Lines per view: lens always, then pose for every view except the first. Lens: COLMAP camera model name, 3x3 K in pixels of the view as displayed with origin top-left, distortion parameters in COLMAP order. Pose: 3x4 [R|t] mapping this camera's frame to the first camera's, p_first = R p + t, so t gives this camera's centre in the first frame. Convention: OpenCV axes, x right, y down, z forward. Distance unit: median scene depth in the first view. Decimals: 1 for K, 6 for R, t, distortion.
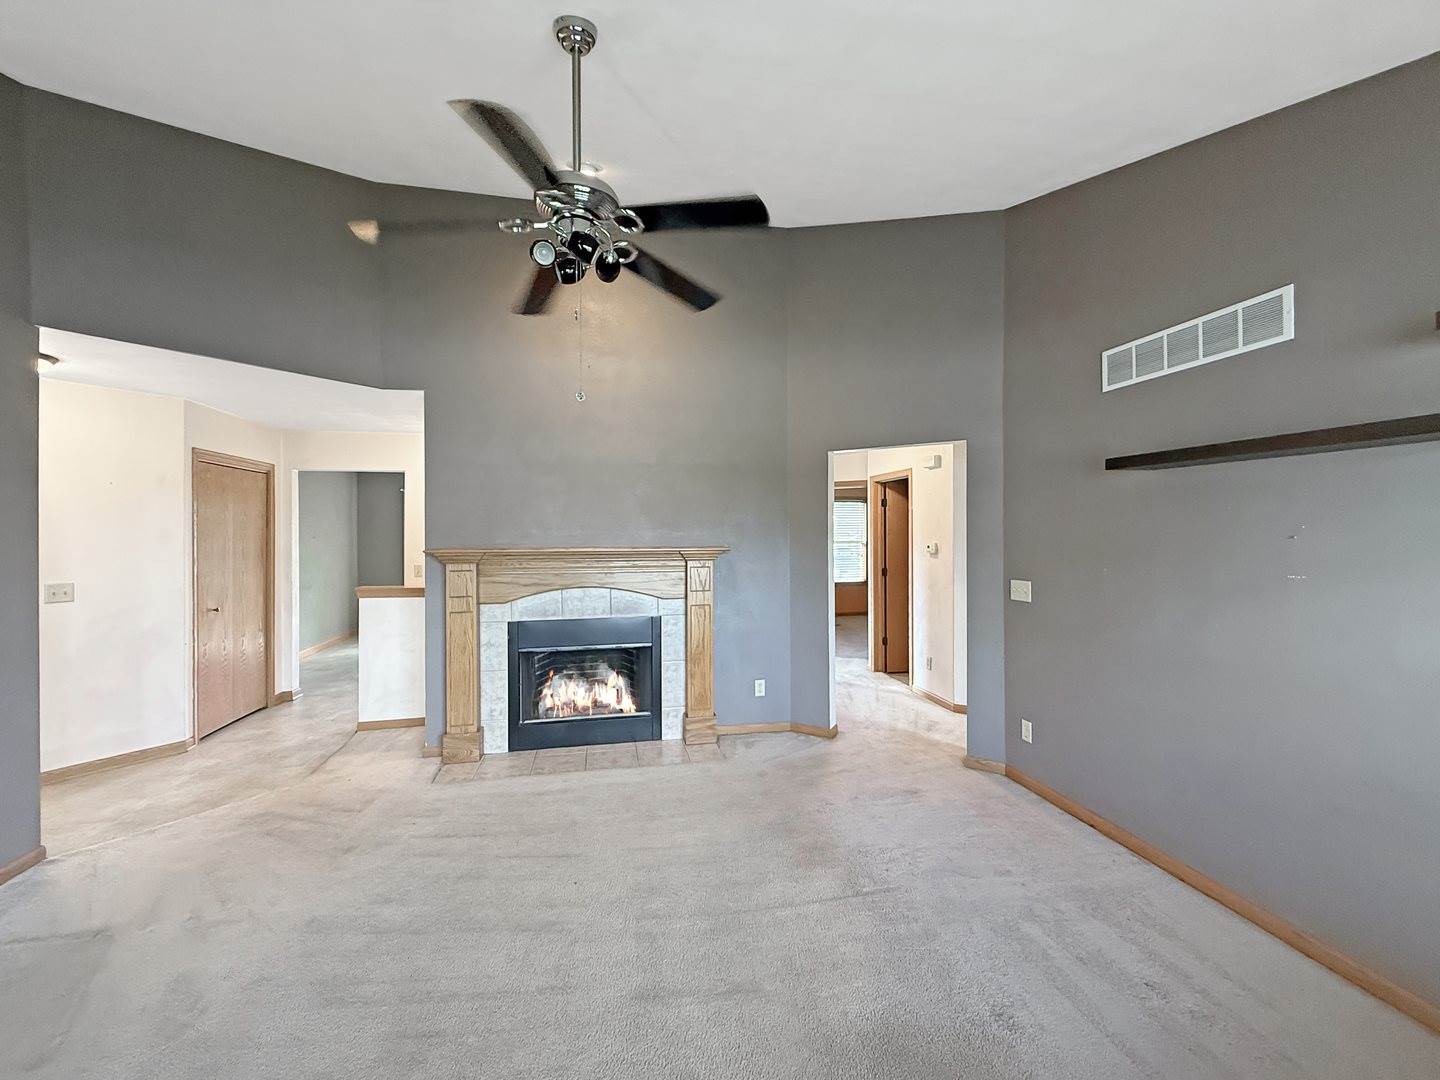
lens RADIAL K [[587.0, 0, 728.1], [0, 587.0, 532.7], [0, 0, 1]] dist [0.002397, 0.000117]
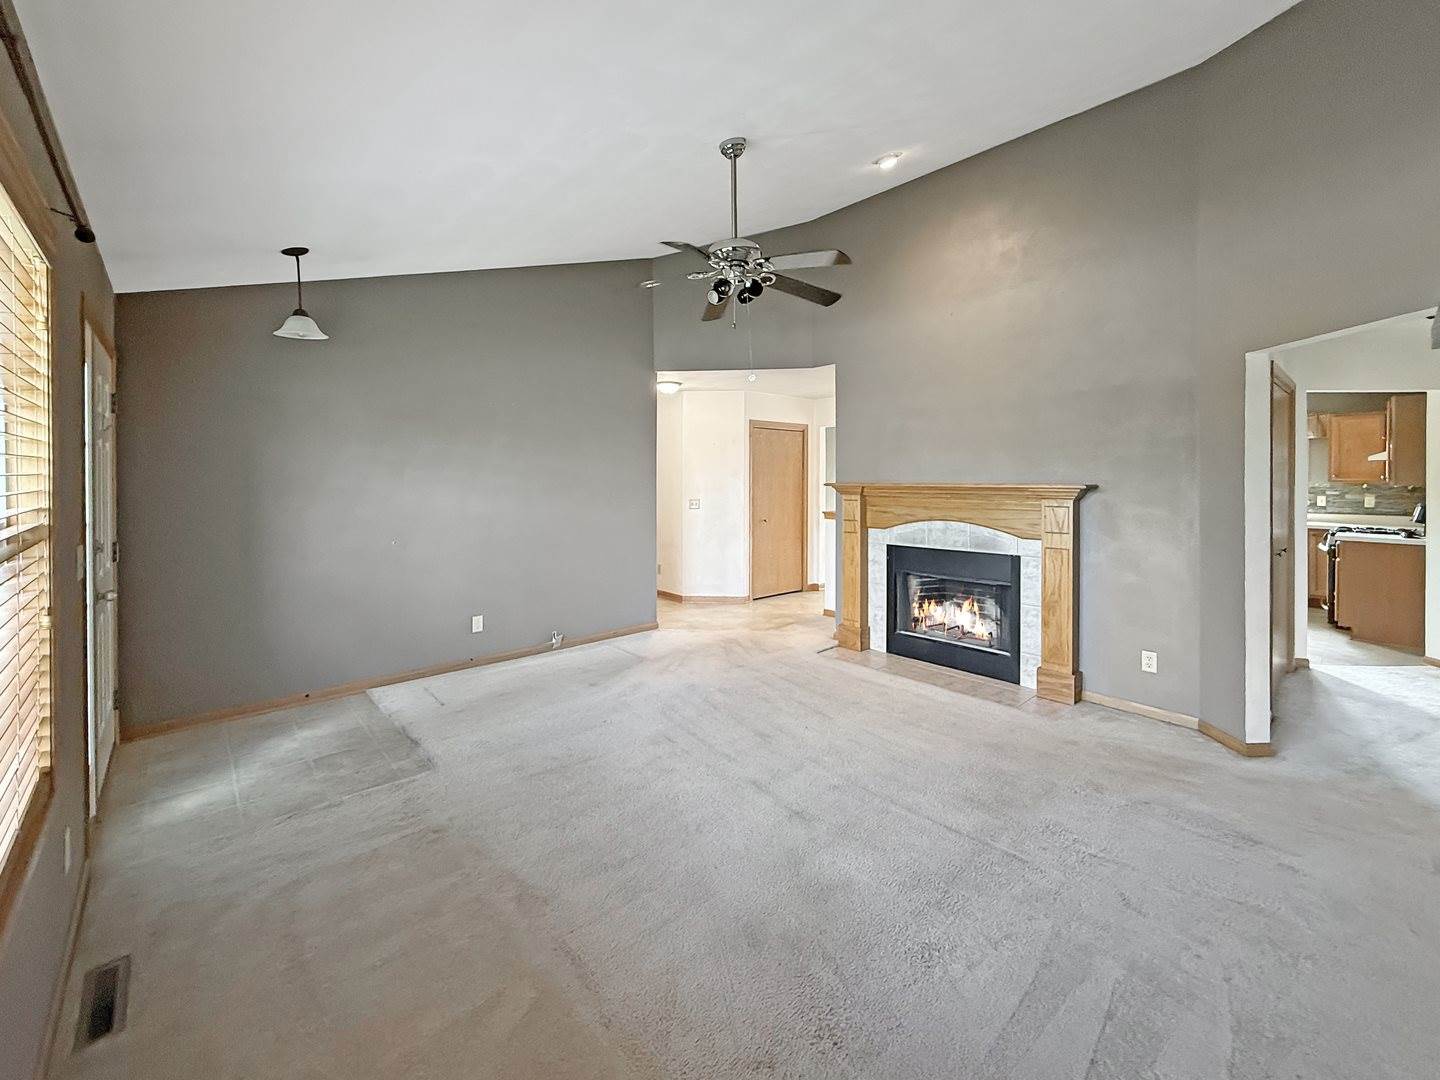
lens RADIAL K [[603.8, 0, 709.2], [0, 603.8, 479.7], [0, 0, 1]] dist [0.002727, 0.000358]
pose [[0.490520, 0.006151, -0.871408, 0.513135], [0.001222, 0.999969, 0.007746, 0.009309], [0.871429, -0.004864, 0.490497, 0.077377]]
